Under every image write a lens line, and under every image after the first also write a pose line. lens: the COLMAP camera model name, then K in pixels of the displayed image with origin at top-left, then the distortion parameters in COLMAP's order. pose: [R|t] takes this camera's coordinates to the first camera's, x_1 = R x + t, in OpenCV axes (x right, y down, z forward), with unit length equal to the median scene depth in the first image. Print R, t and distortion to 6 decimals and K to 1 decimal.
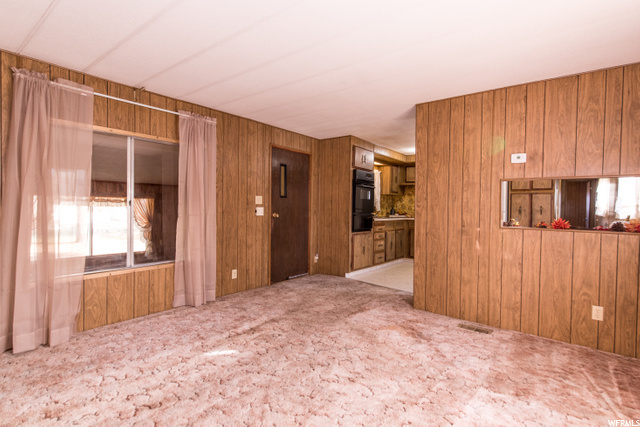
lens RADIAL K [[318.5, 0, 321.5], [0, 318.5, 214.2], [0, 0, 1]] dist [0.002435, -0.000042]
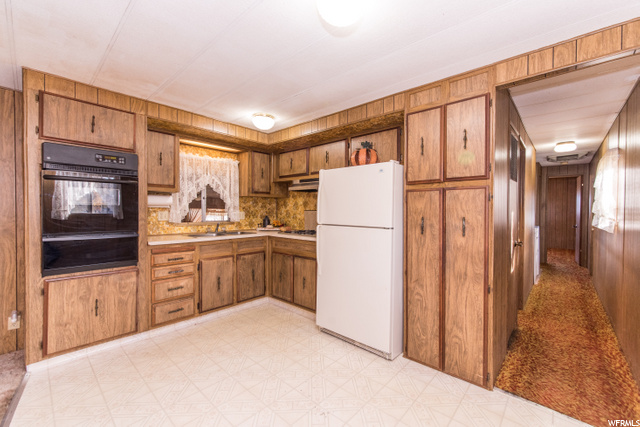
lens RADIAL K [[265.8, 0, 320.6], [0, 265.8, 214.4], [0, 0, 1]] dist [-0.007218, 0.000041]
pose [[0.996810, -0.008857, -0.079318, 0.502124], [0.008676, 0.999959, -0.002622, -0.028783], [0.079338, 0.001926, 0.996846, 0.598333]]
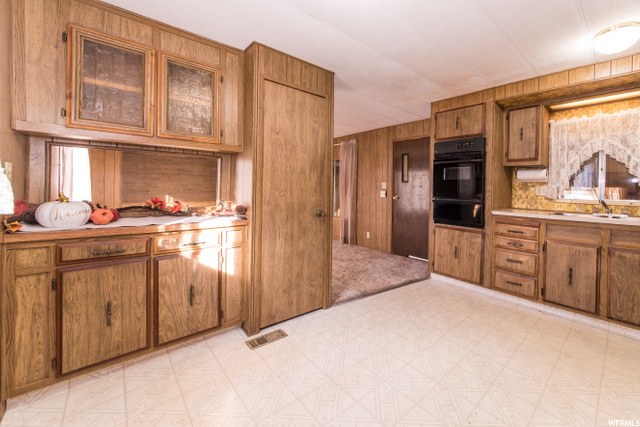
lens RADIAL K [[245.6, 0, 353.0], [0, 245.6, 190.3], [0, 0, 1]] dist [-0.002640, -0.000145]
pose [[-0.132380, -0.009345, -0.991155, 0.684731], [-0.038760, 0.999240, -0.004244, -0.012807], [0.990441, 0.037855, -0.132641, 0.825550]]
